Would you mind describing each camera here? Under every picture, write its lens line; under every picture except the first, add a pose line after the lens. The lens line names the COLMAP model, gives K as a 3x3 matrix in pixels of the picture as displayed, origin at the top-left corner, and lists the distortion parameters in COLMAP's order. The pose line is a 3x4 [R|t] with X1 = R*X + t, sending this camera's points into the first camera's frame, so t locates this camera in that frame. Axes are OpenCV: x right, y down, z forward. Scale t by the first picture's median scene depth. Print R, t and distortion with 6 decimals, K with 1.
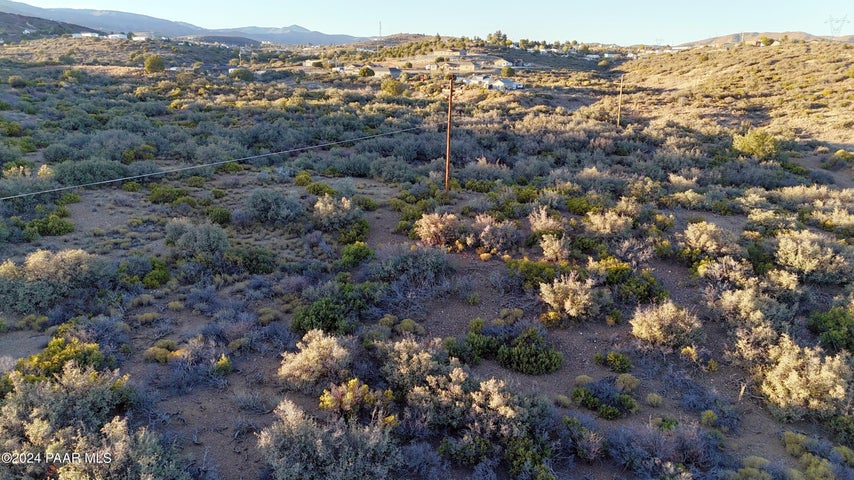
lens RADIAL K [[625.9, 0, 429.1], [0, 625.9, 240.4], [0, 0, 1]] dist [0.091576, -0.089053]
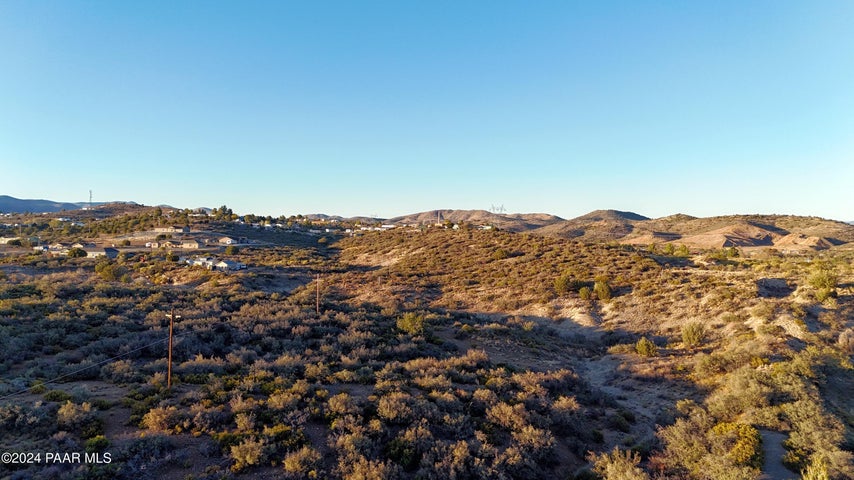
lens RADIAL K [[625.9, 0, 429.1], [0, 625.9, 240.4], [0, 0, 1]] dist [0.091576, -0.089053]
pose [[0.914600, -0.002247, 0.404354, -0.005194], [0.105406, 0.966737, -0.233044, -0.002948], [-0.390380, 0.255763, 0.884414, -0.215168]]
